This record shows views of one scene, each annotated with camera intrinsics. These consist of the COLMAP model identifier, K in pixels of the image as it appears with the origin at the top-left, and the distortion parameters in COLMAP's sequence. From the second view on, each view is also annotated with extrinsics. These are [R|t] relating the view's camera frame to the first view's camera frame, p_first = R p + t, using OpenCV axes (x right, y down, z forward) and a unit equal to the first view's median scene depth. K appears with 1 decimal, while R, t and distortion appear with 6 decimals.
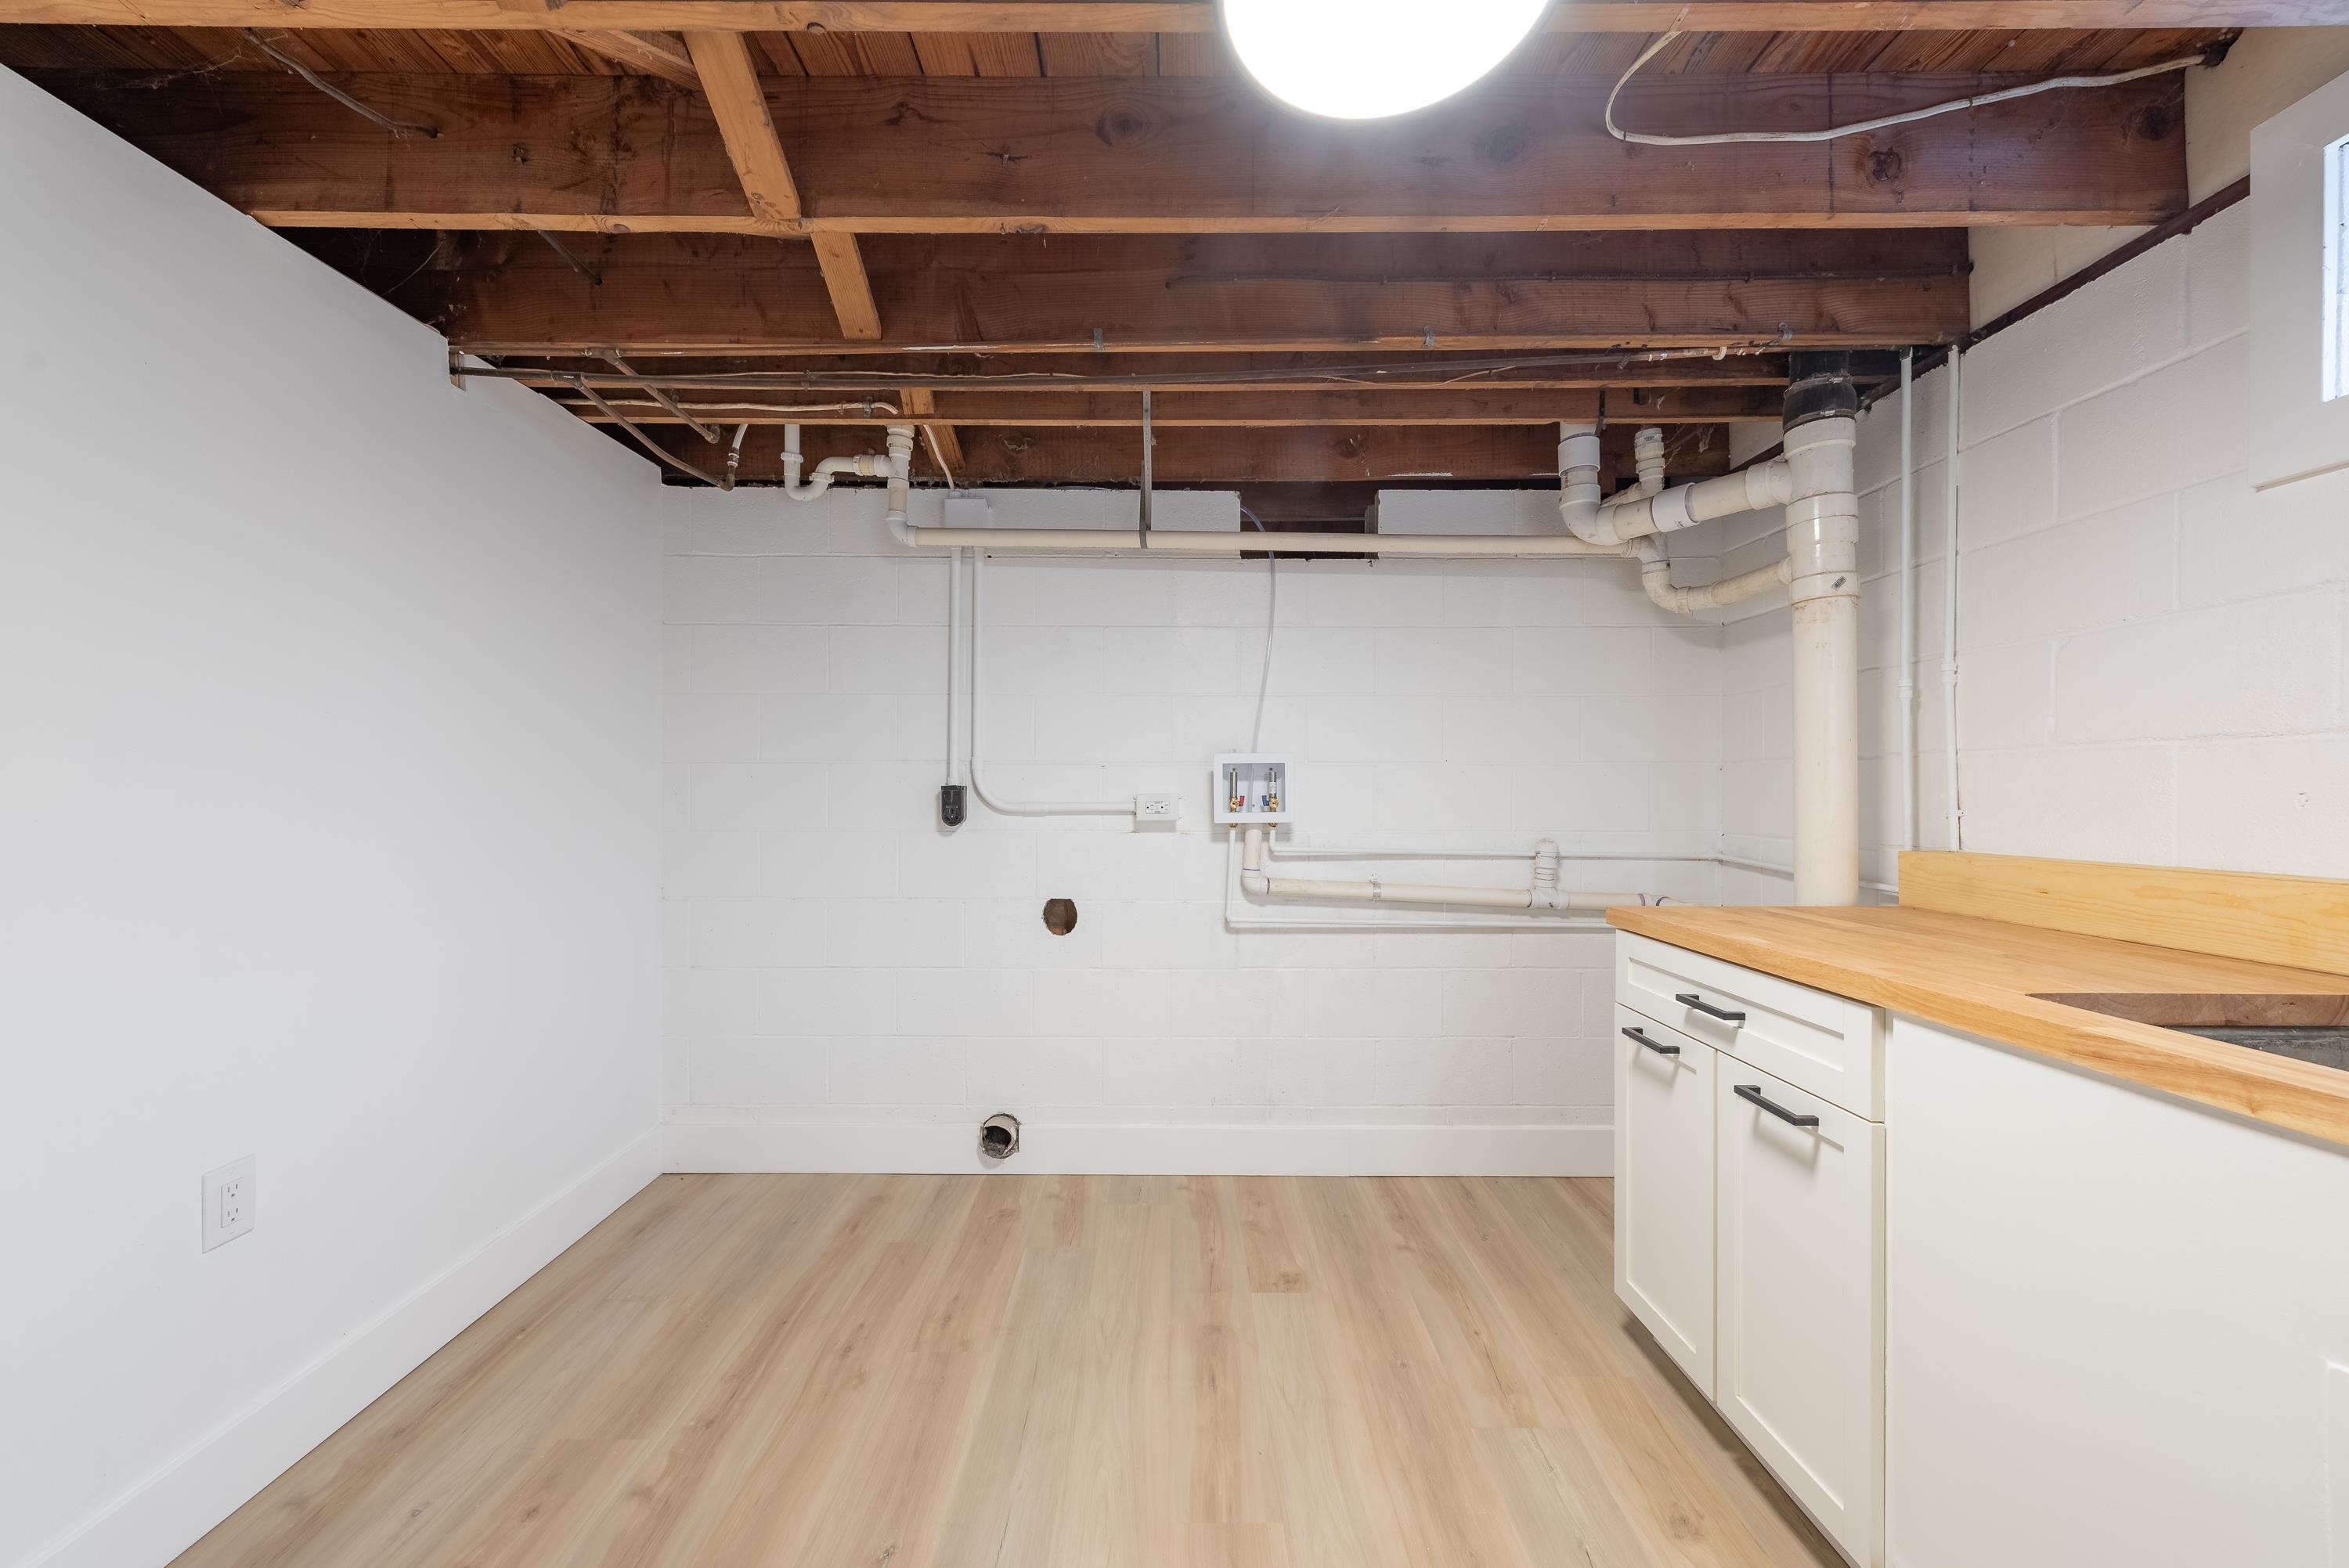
lens RADIAL K [[914.1, 0, 1180.7], [0, 914.1, 790.8], [0, 0, 1]] dist [0.014119, -0.004188]
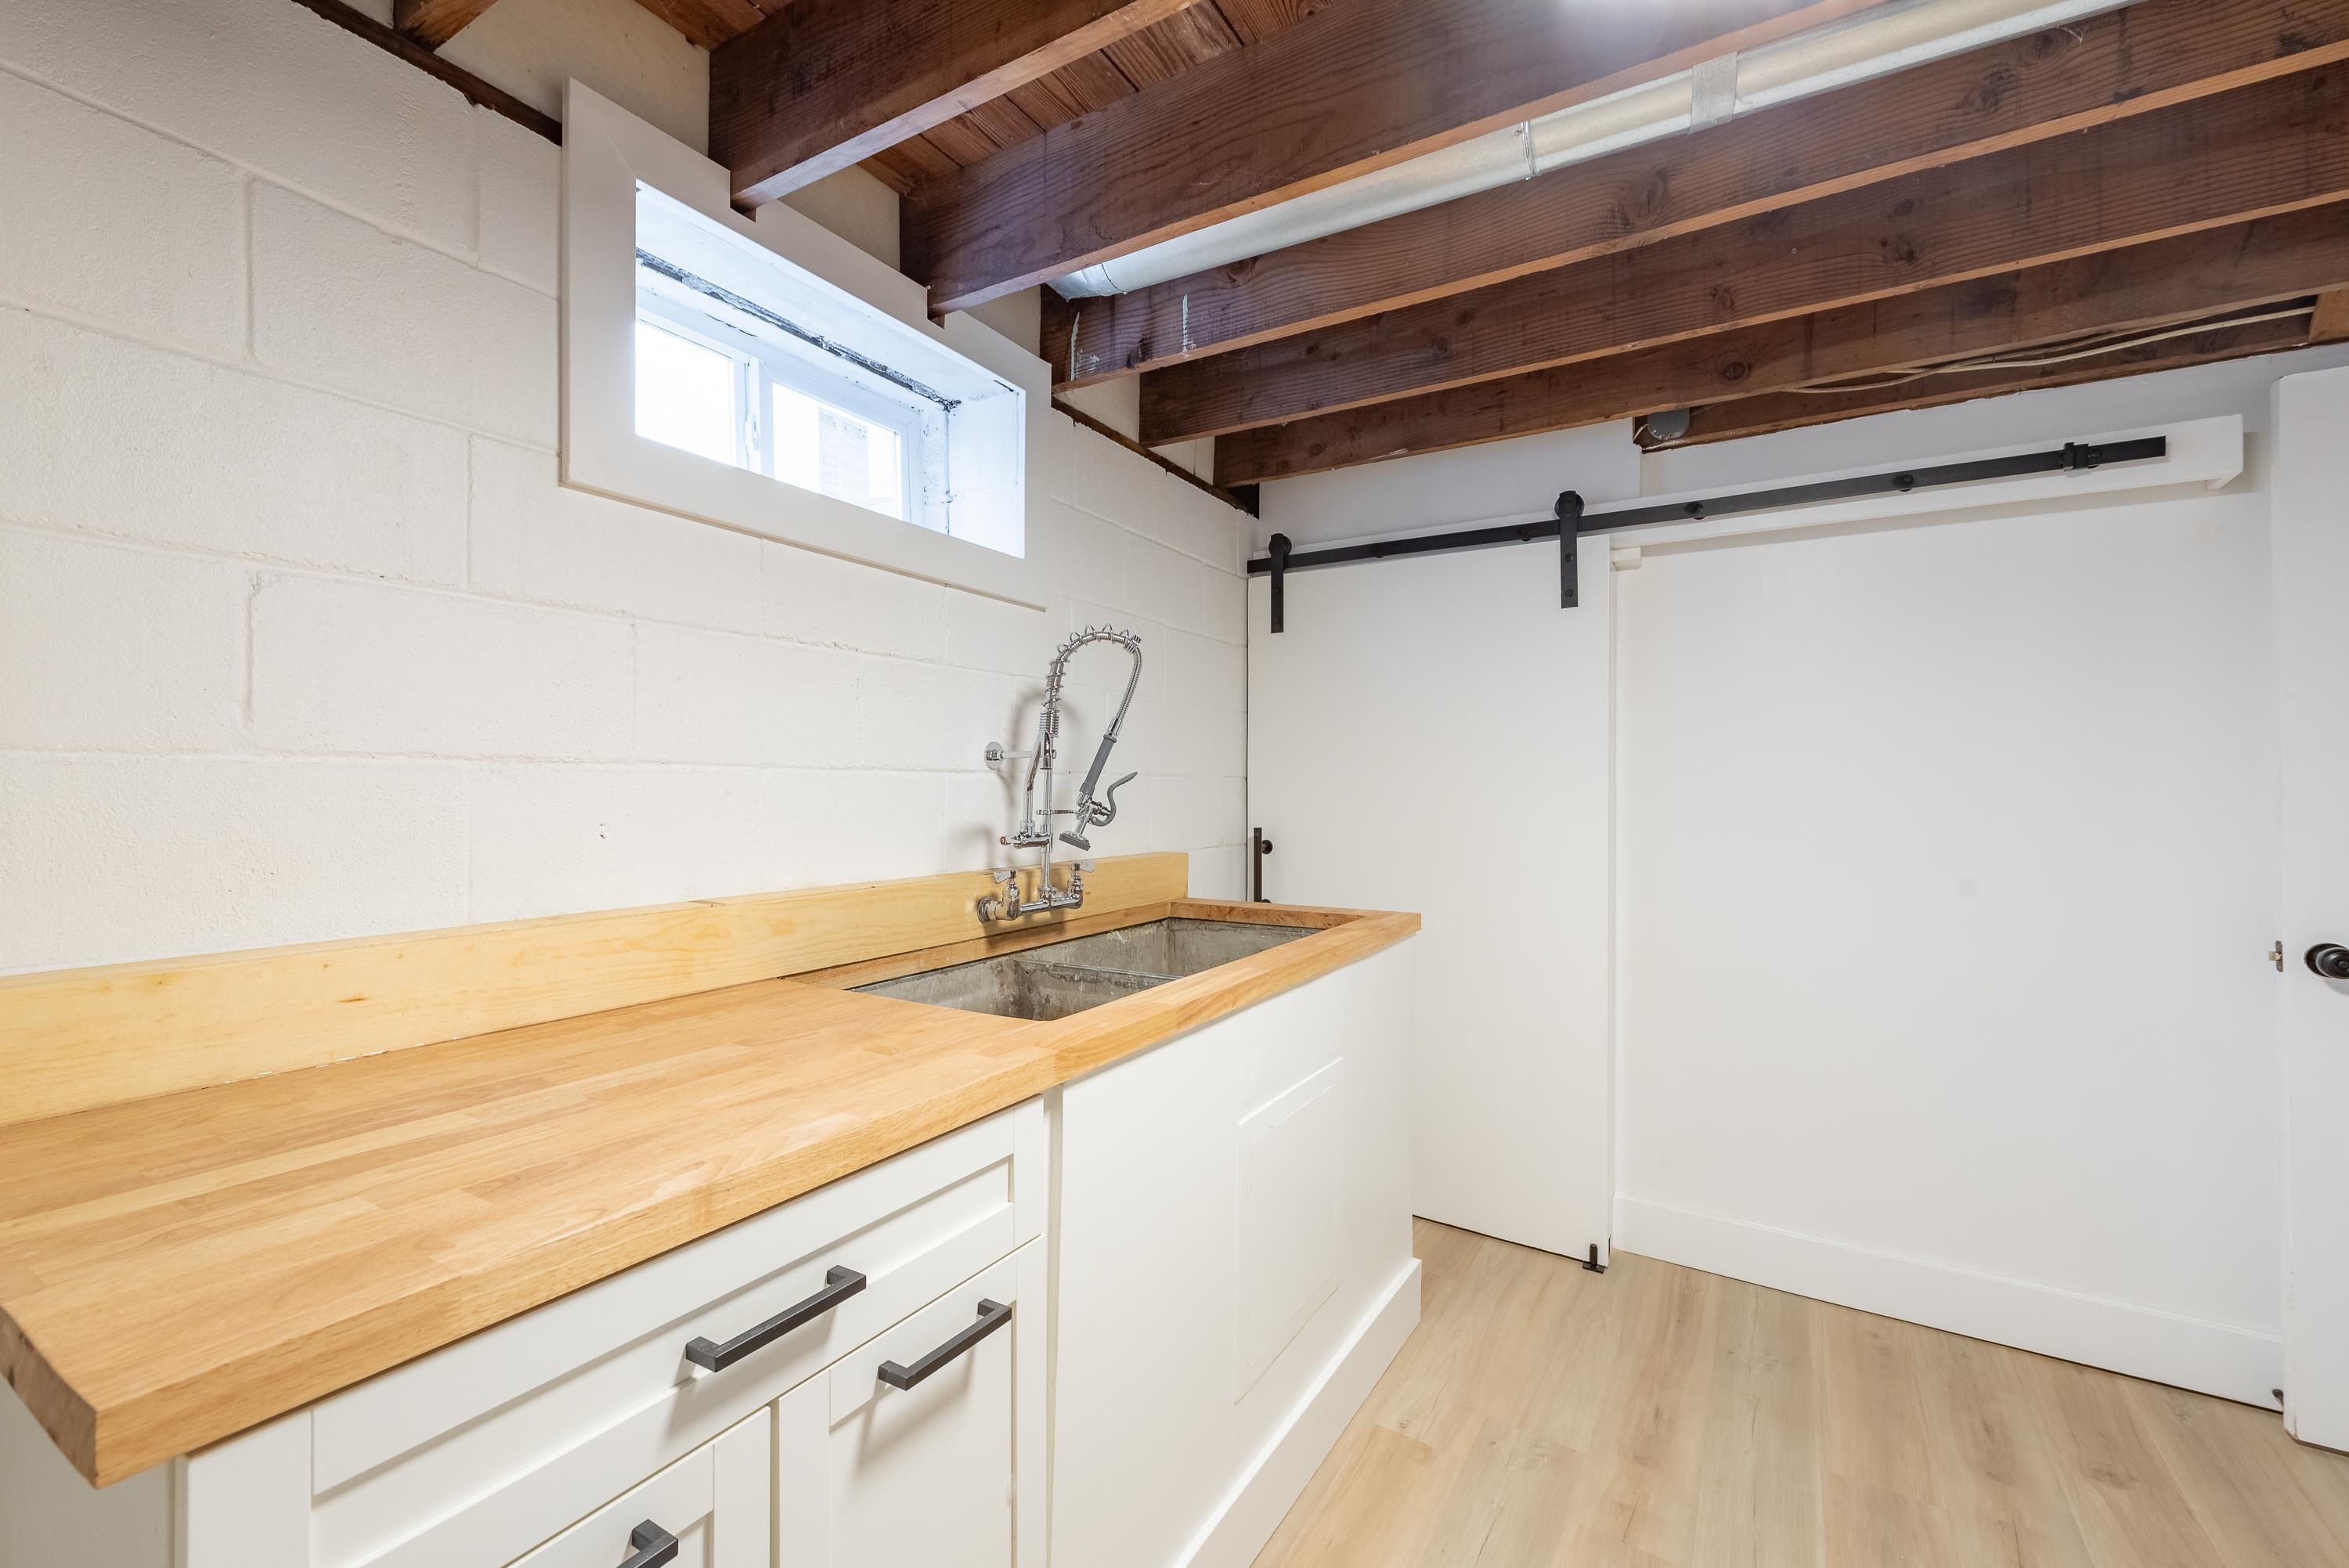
lens RADIAL K [[961.0, 0, 1185.6], [0, 961.0, 798.6], [0, 0, 1]] dist [0.008917, -0.002640]
pose [[-0.847227, -0.006136, 0.531196, 0.115118], [-0.000445, 0.999941, 0.010841, -0.024351], [-0.531231, 0.008948, -0.847180, 1.034311]]
